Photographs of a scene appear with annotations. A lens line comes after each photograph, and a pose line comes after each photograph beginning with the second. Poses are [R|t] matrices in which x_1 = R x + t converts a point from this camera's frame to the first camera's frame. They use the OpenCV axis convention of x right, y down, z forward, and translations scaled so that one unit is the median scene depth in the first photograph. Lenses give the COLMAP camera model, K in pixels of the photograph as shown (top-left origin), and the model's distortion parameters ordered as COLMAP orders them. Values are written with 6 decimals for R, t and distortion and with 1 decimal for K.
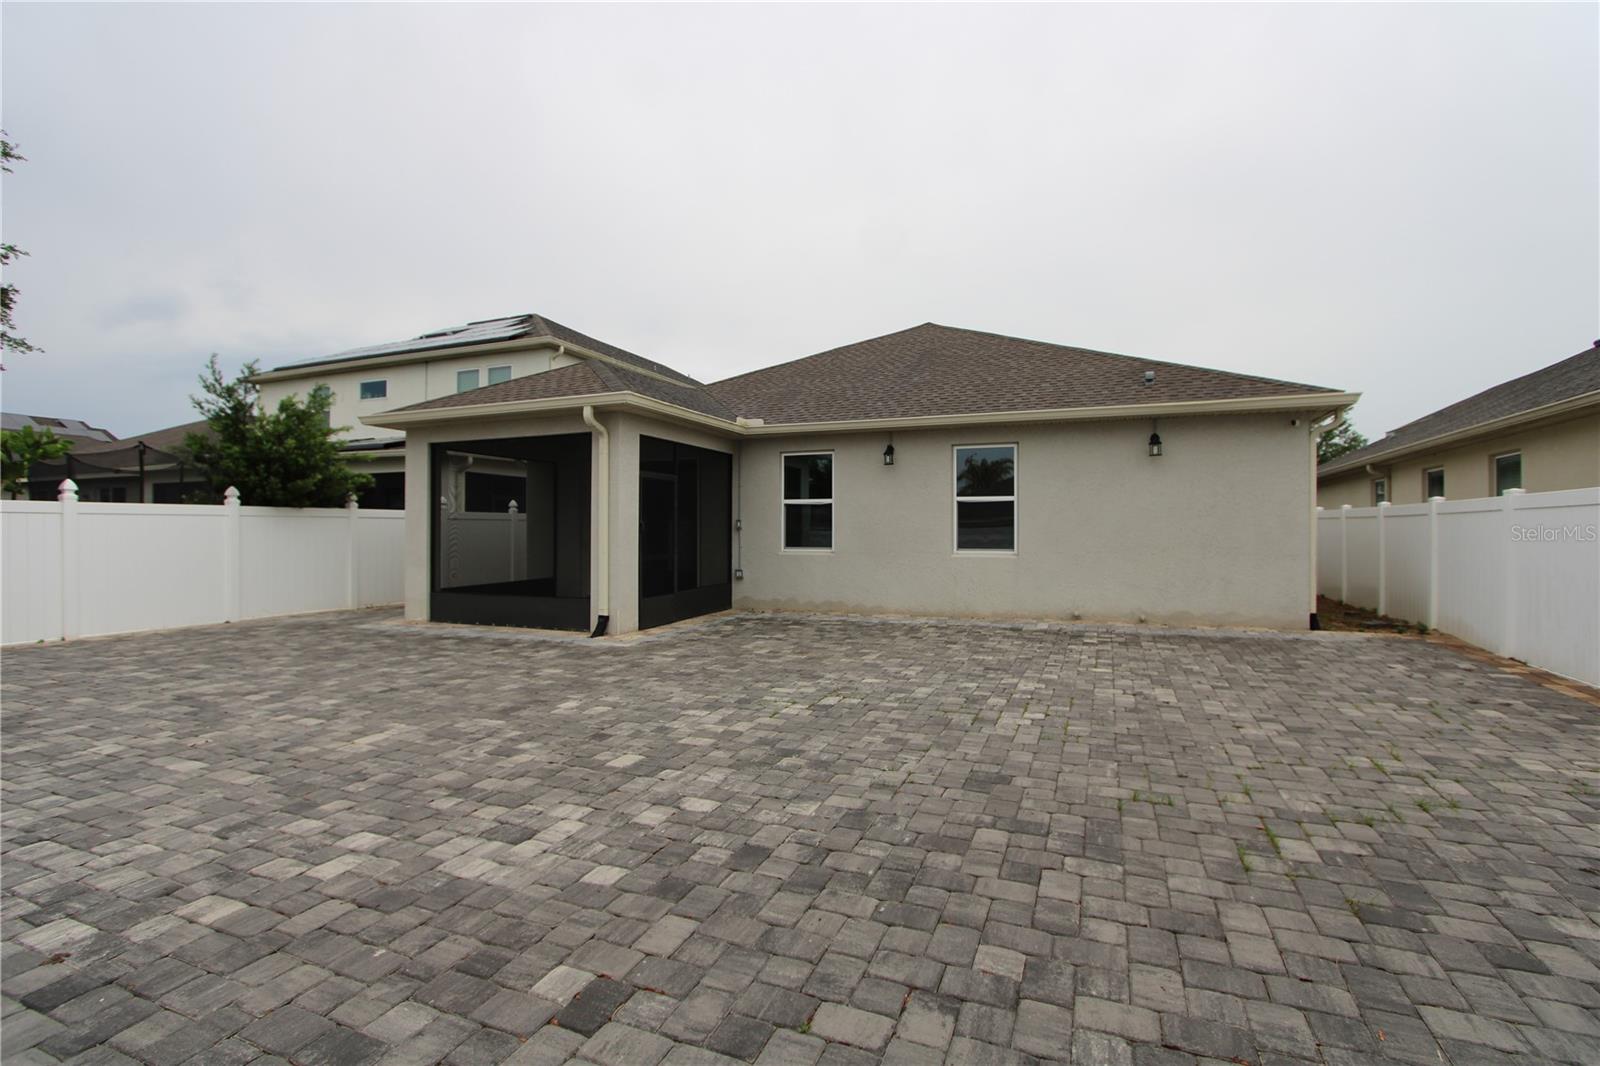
lens RADIAL K [[734.5, 0, 797.1], [0, 734.5, 527.3], [0, 0, 1]] dist [-0.015696, 0.002056]
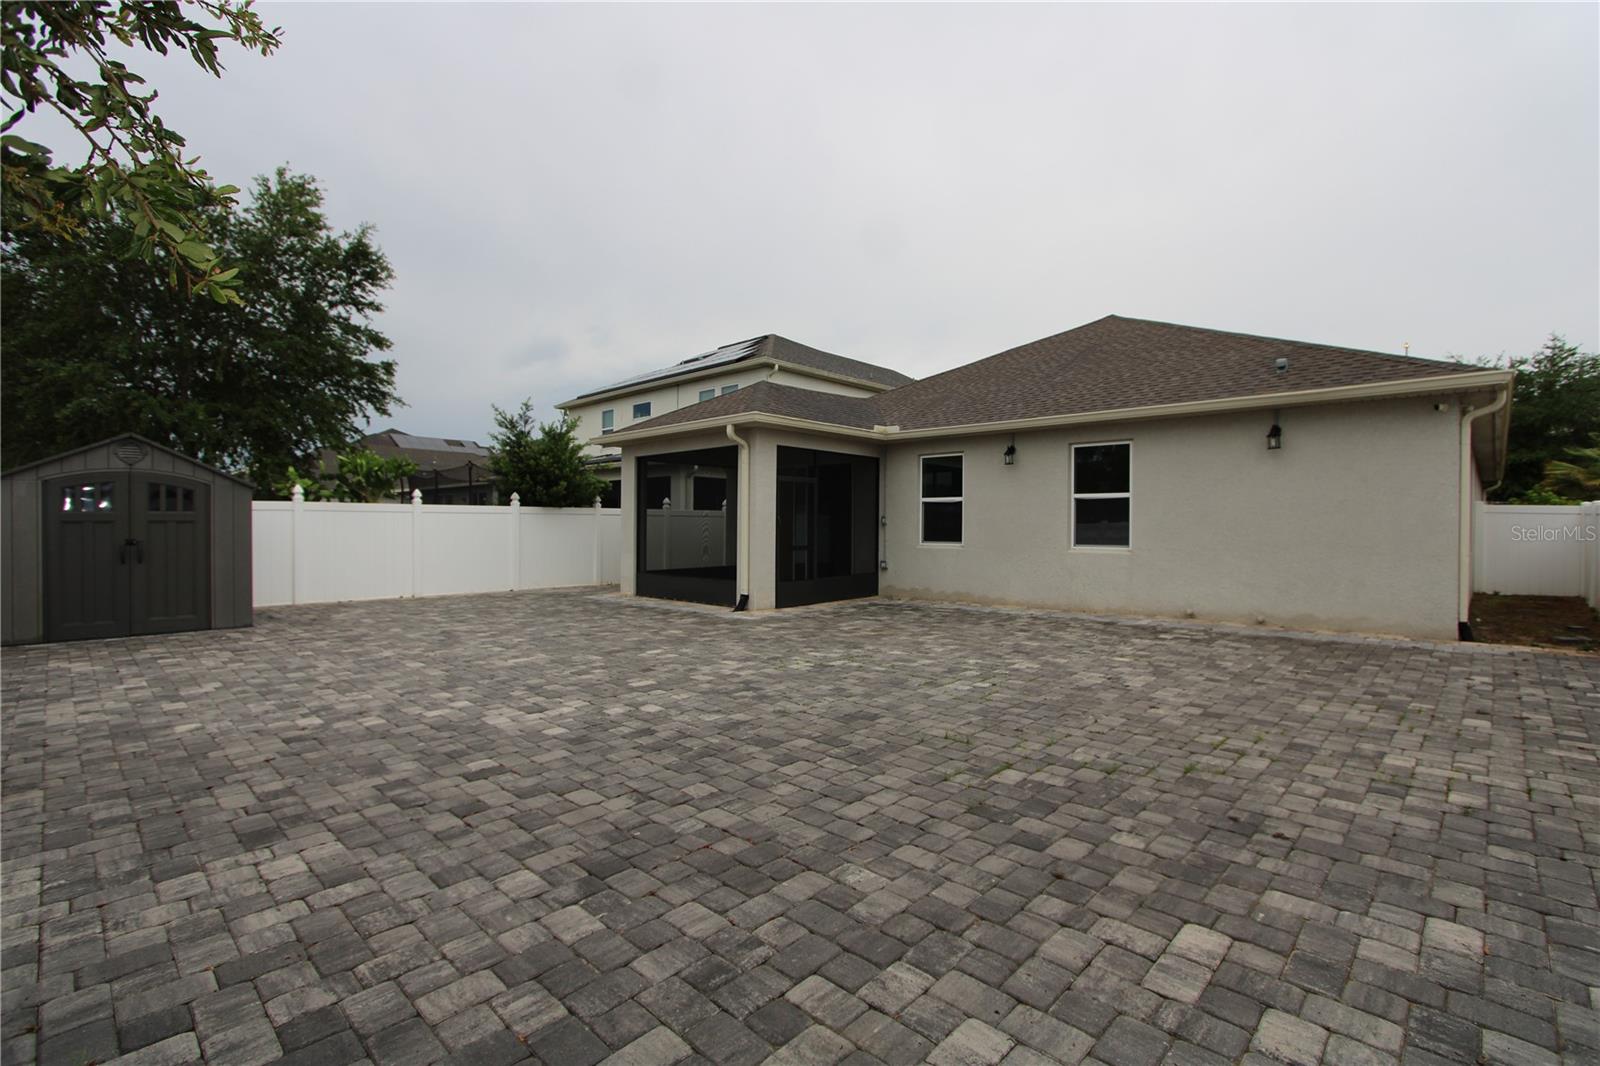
lens RADIAL K [[734.5, 0, 802.2], [0, 734.5, 529.4], [0, 0, 1]] dist [-0.015696, 0.002056]
pose [[0.930924, 0.005685, -0.365169, 0.276700], [-0.002761, 0.999960, 0.008531, 0.000485], [0.365203, -0.006933, 0.930902, -0.109091]]
